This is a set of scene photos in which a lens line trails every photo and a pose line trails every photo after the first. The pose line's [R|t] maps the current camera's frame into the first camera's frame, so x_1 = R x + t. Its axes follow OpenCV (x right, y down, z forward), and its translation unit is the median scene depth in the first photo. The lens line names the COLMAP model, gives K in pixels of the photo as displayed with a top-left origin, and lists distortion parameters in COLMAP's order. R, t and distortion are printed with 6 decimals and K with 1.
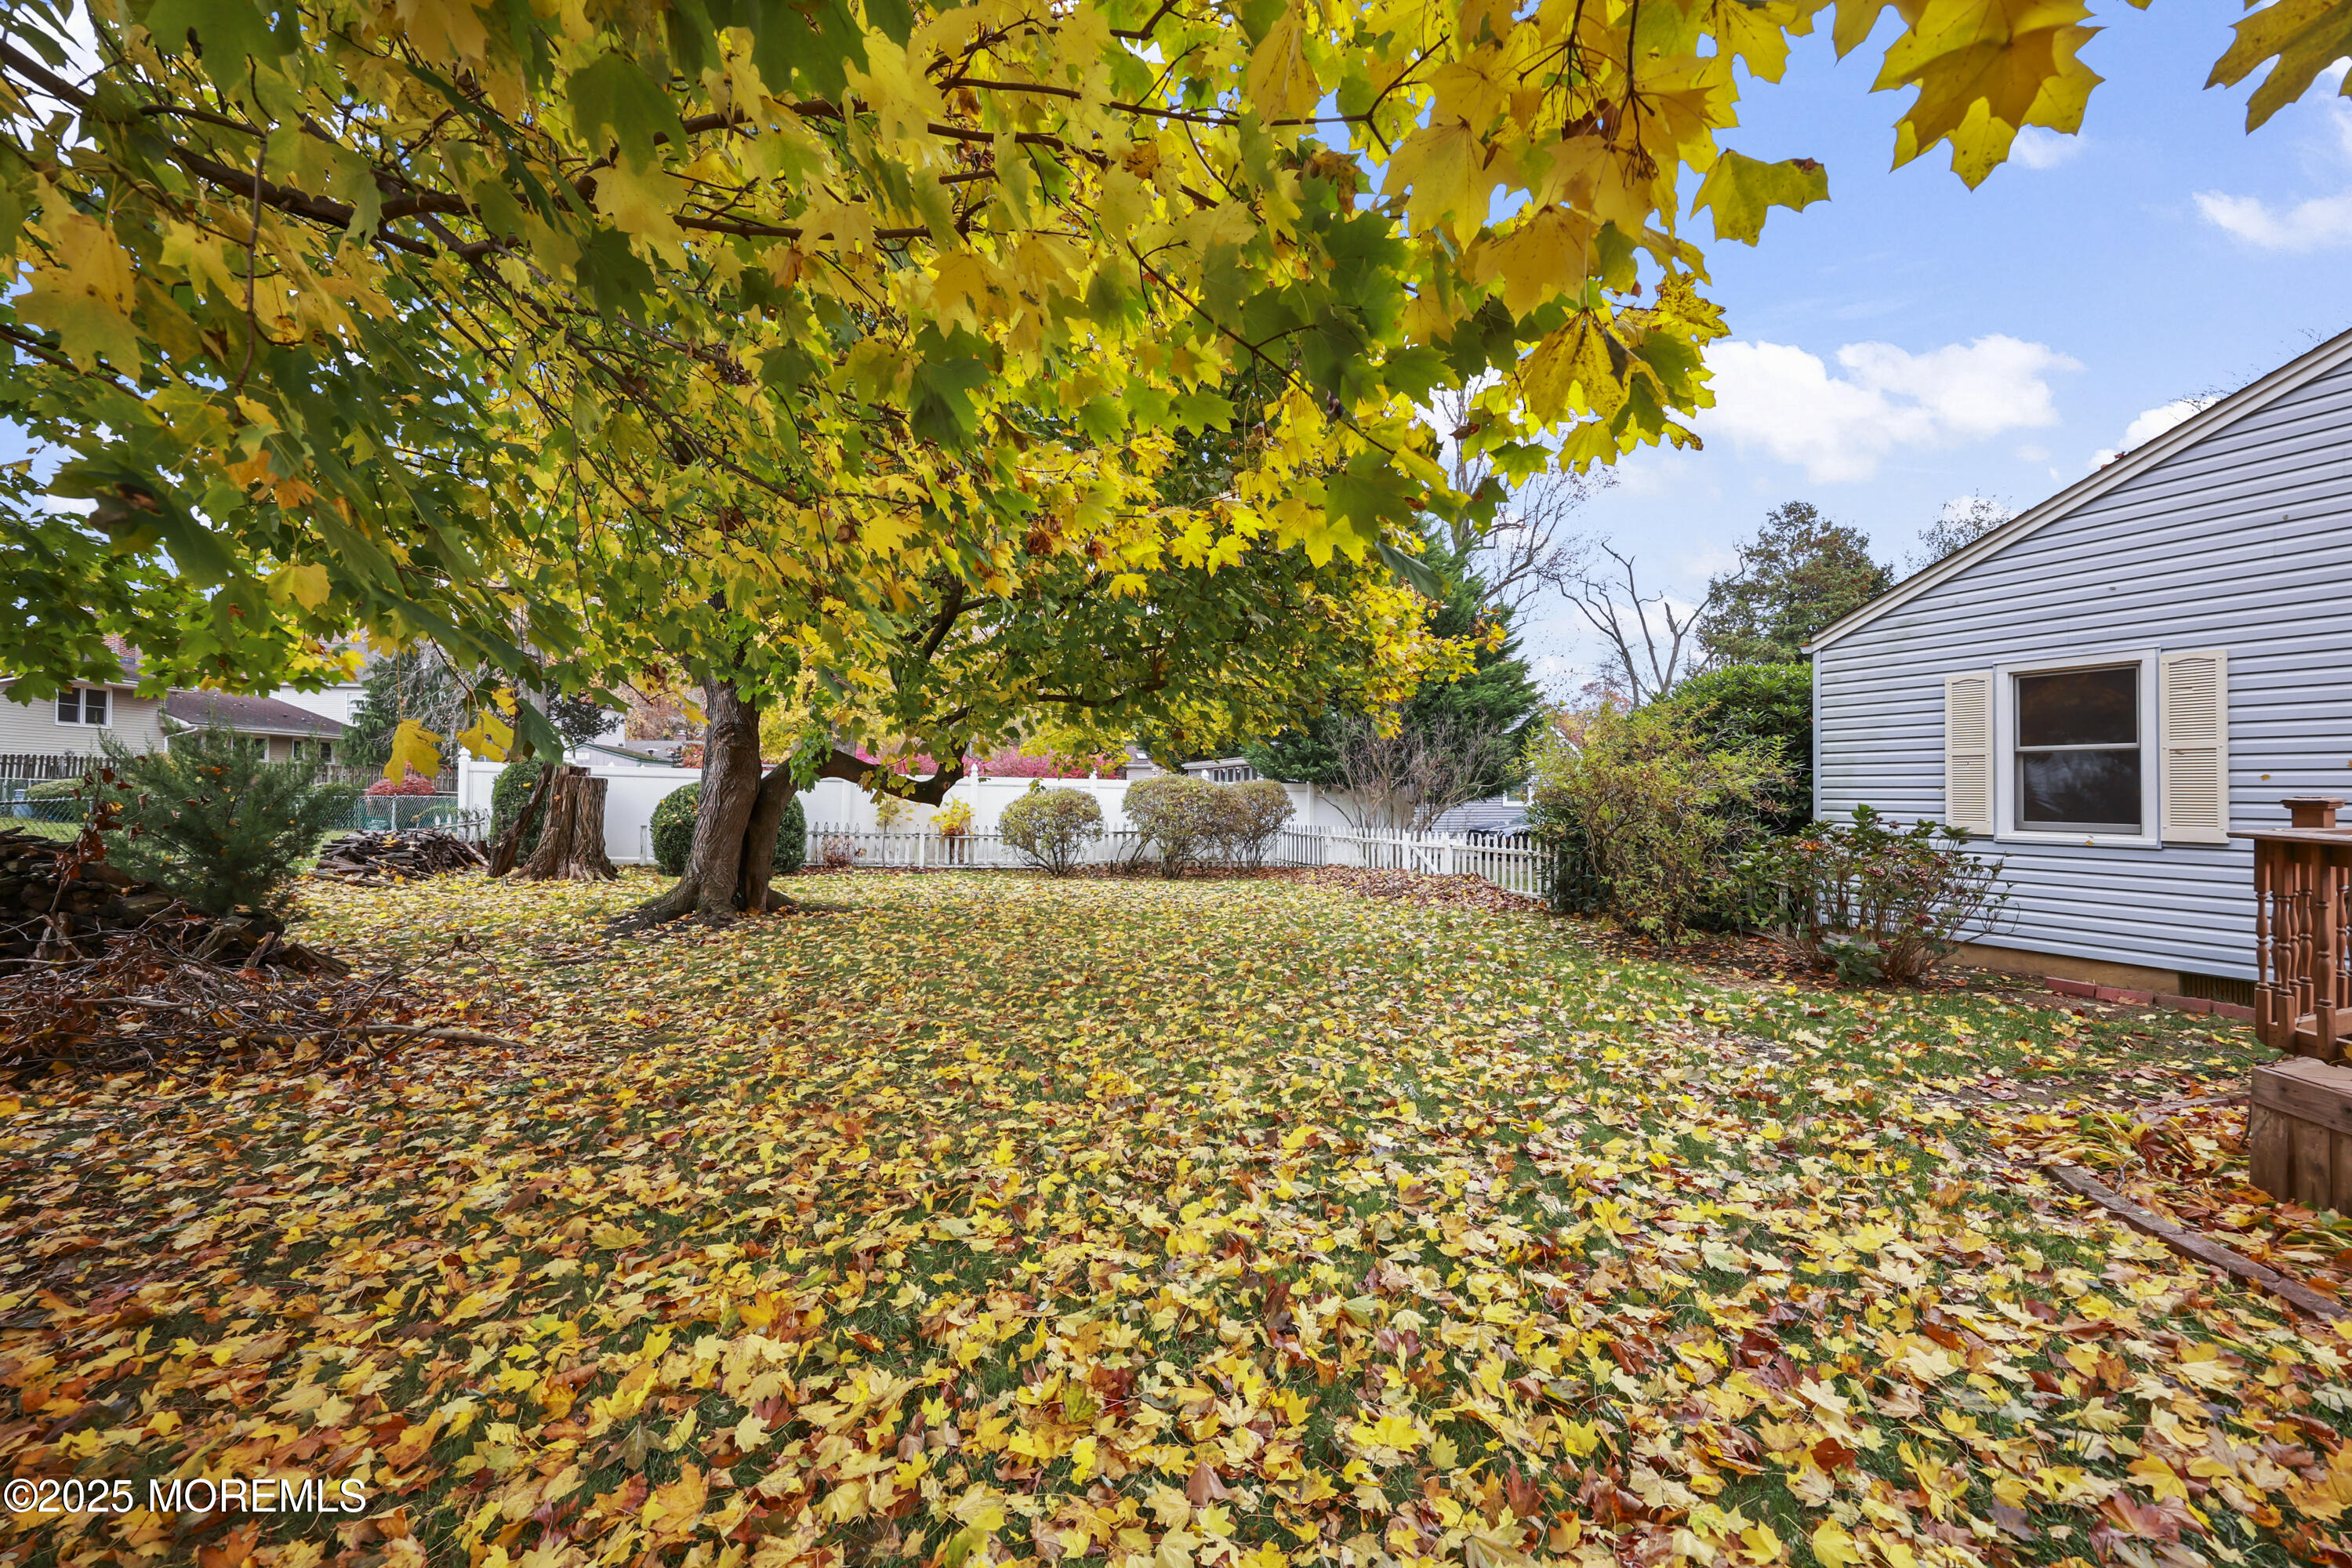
lens RADIAL K [[958.2, 0, 1178.7], [0, 958.2, 777.2], [0, 0, 1]] dist [-0.003926, 0.000030]
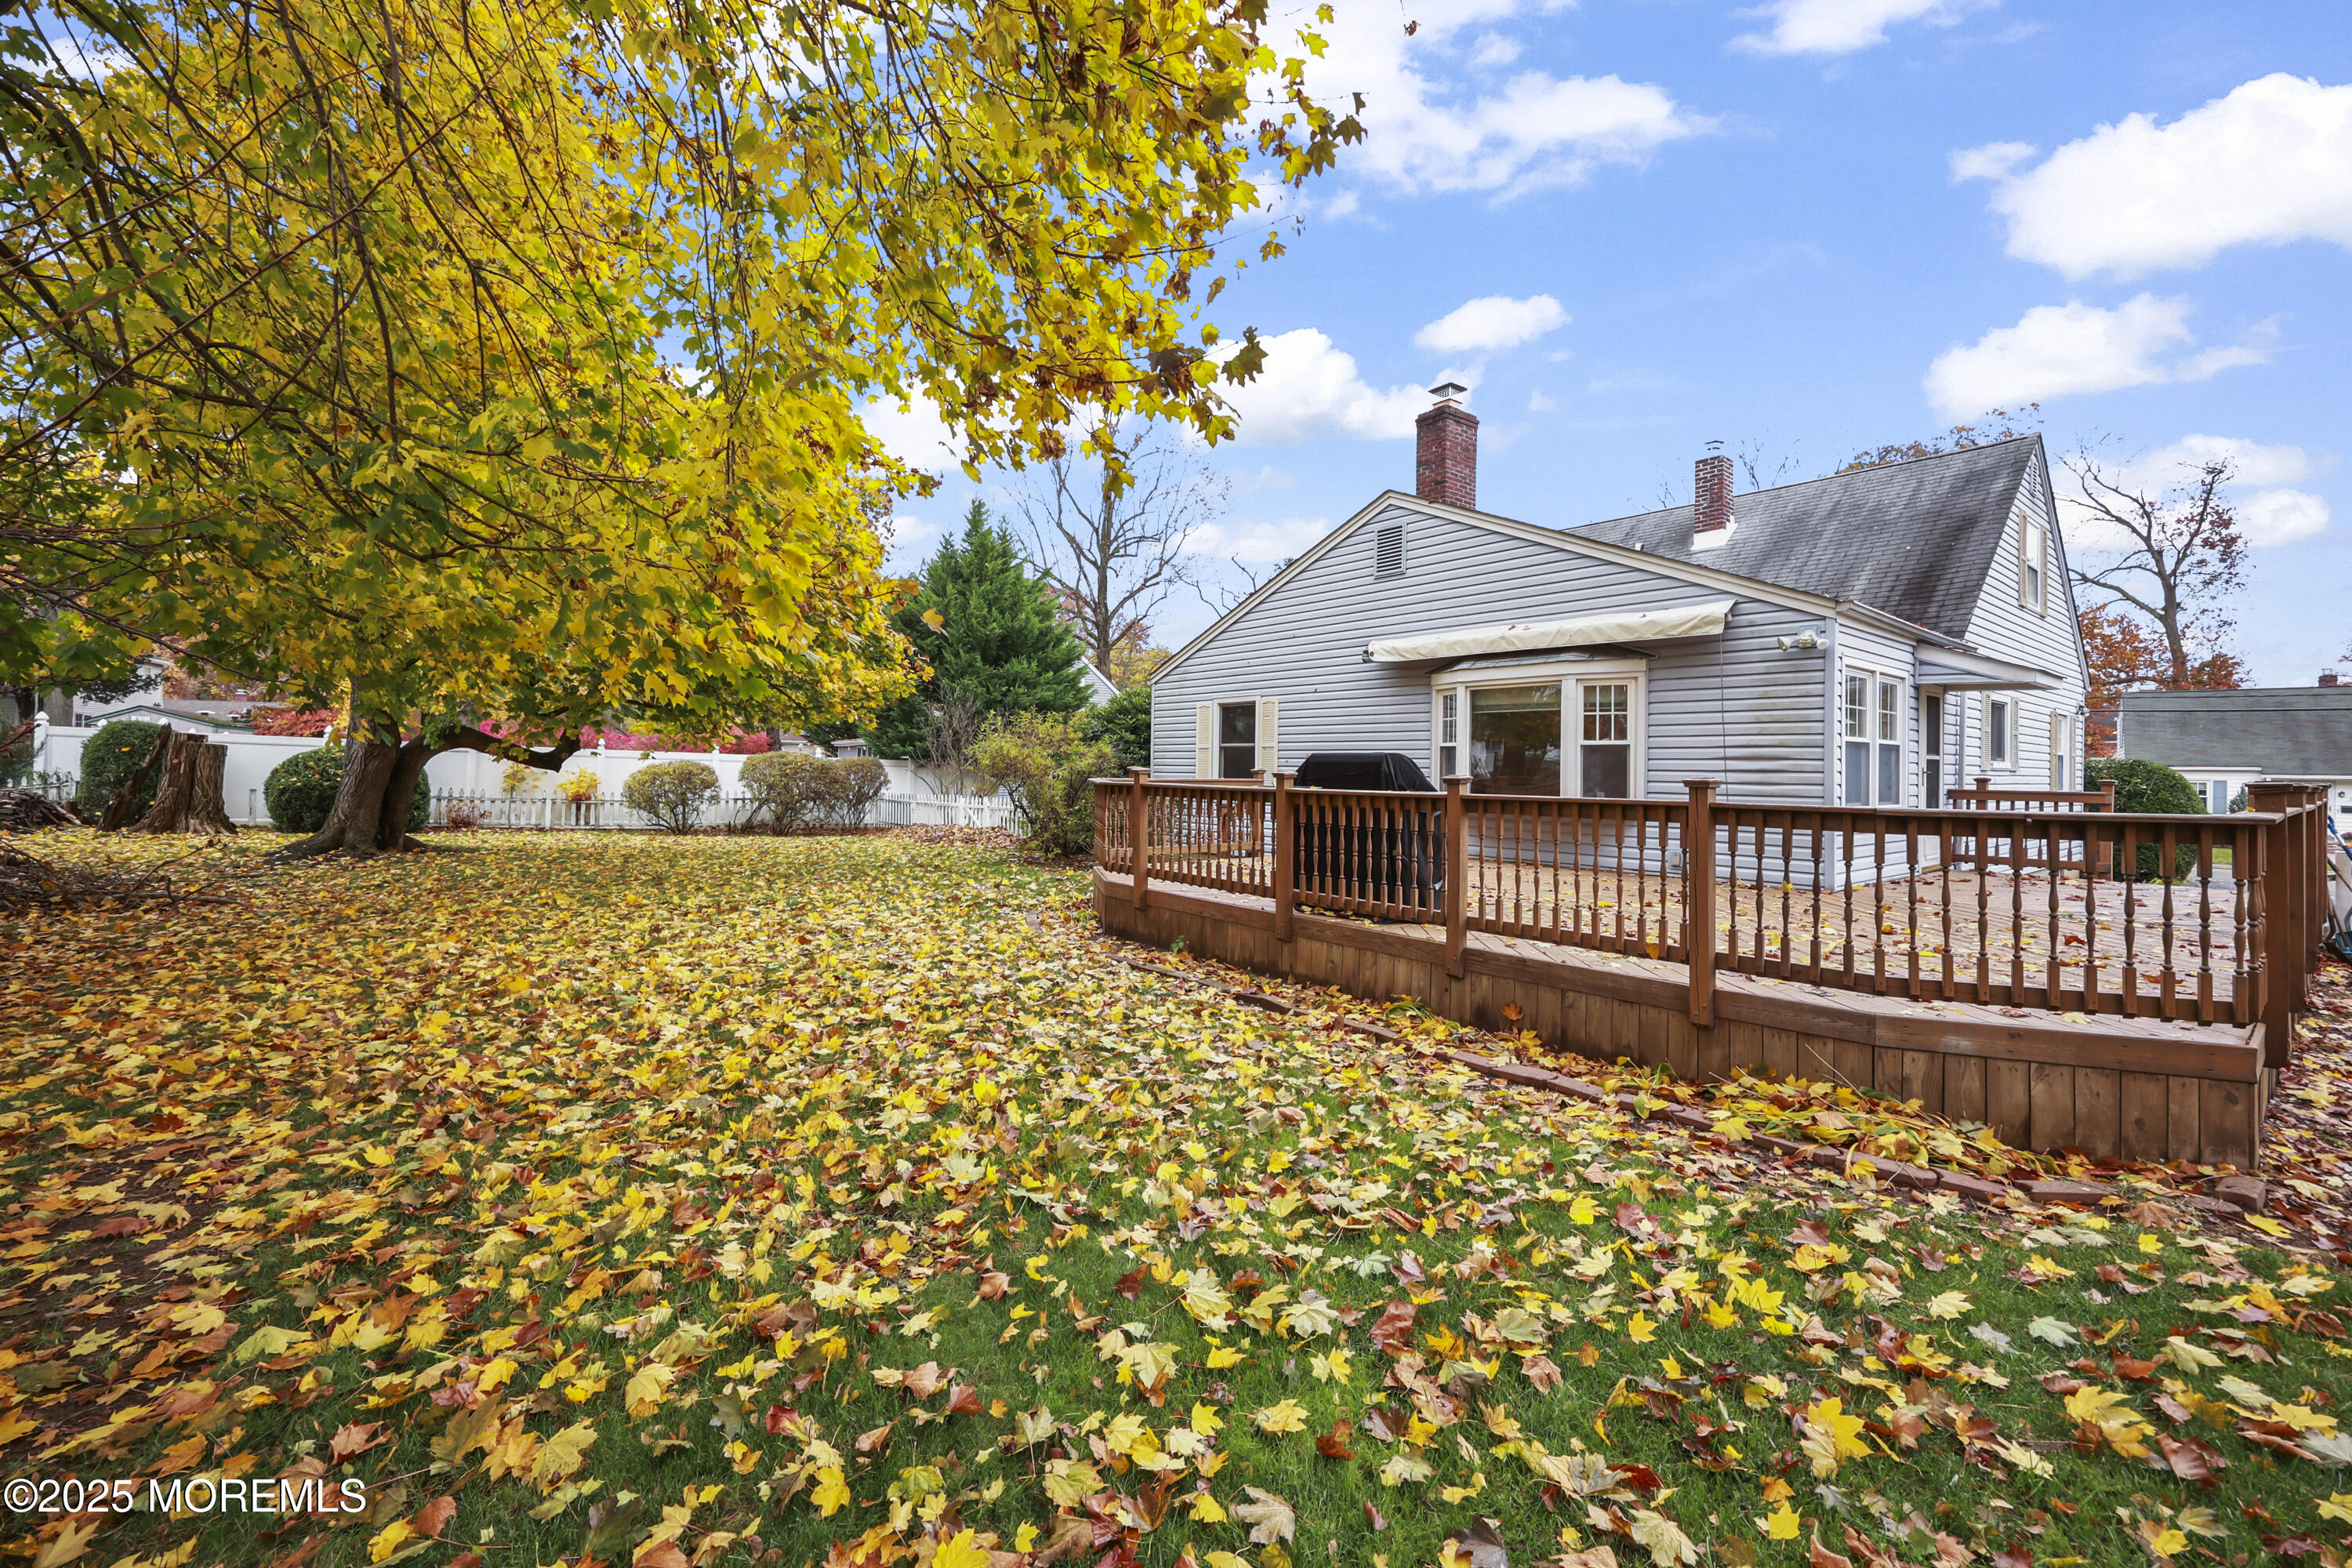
lens RADIAL K [[958.2, 0, 1171.8], [0, 958.2, 791.6], [0, 0, 1]] dist [-0.003926, 0.000030]
pose [[0.954163, 0.005260, 0.299242, 0.115233], [-0.016054, 0.999306, 0.033624, 0.000073], [-0.298858, -0.036887, 0.953585, -0.356412]]
